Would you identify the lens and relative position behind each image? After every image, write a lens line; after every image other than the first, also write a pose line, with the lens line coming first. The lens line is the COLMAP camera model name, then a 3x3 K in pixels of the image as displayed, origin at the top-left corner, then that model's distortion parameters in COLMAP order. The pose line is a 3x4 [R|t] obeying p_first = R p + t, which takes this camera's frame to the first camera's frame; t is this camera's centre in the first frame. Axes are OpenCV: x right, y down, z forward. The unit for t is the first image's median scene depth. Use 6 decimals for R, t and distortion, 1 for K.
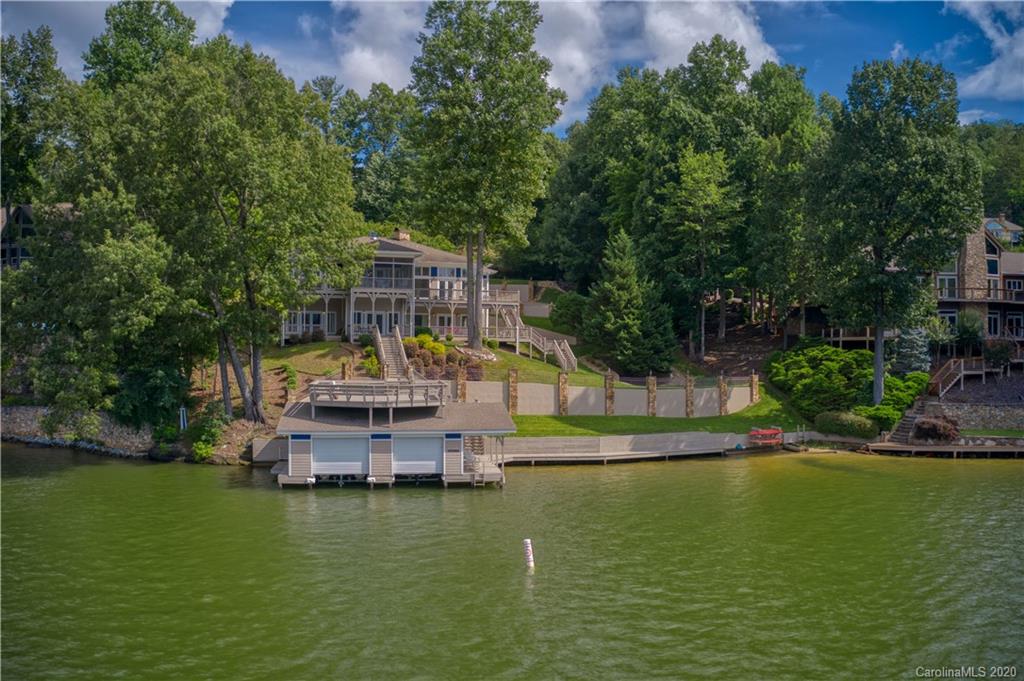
lens RADIAL K [[832.4, 0, 511.9], [0, 832.4, 339.7], [0, 0, 1]] dist [-0.124297, 0.001114]
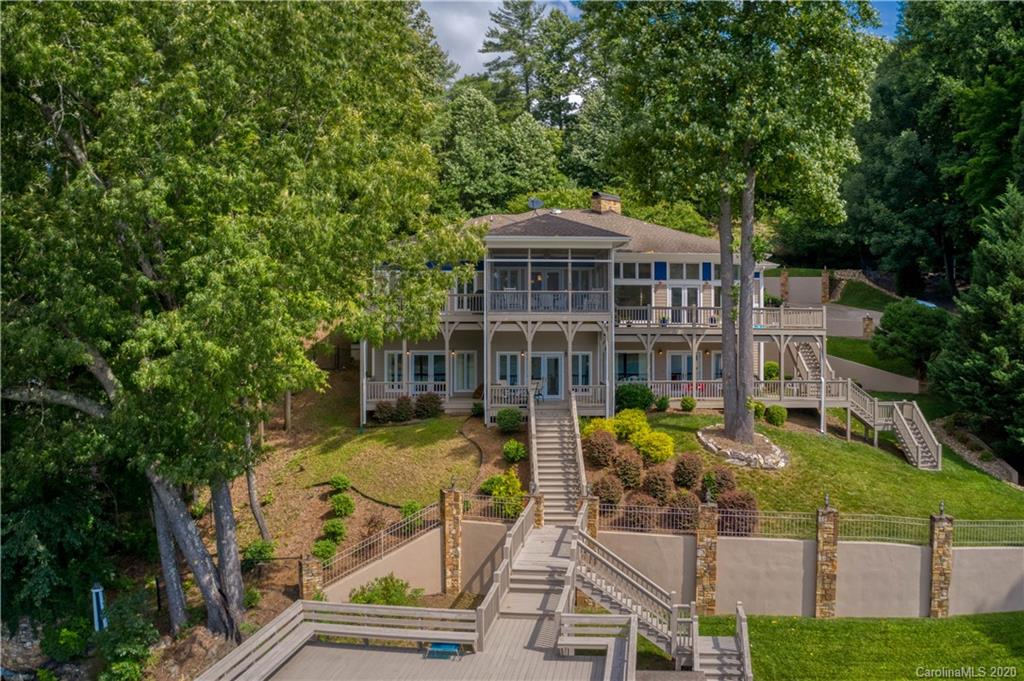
lens RADIAL K [[887.0, 0, 509.6], [0, 887.0, 338.8], [0, 0, 1]] dist [-0.196740, -0.011462]
pose [[0.955108, -0.002040, -0.296249, -0.019787], [0.008131, 0.999780, 0.019327, -0.050638], [0.296145, -0.020868, 0.954915, 0.438892]]
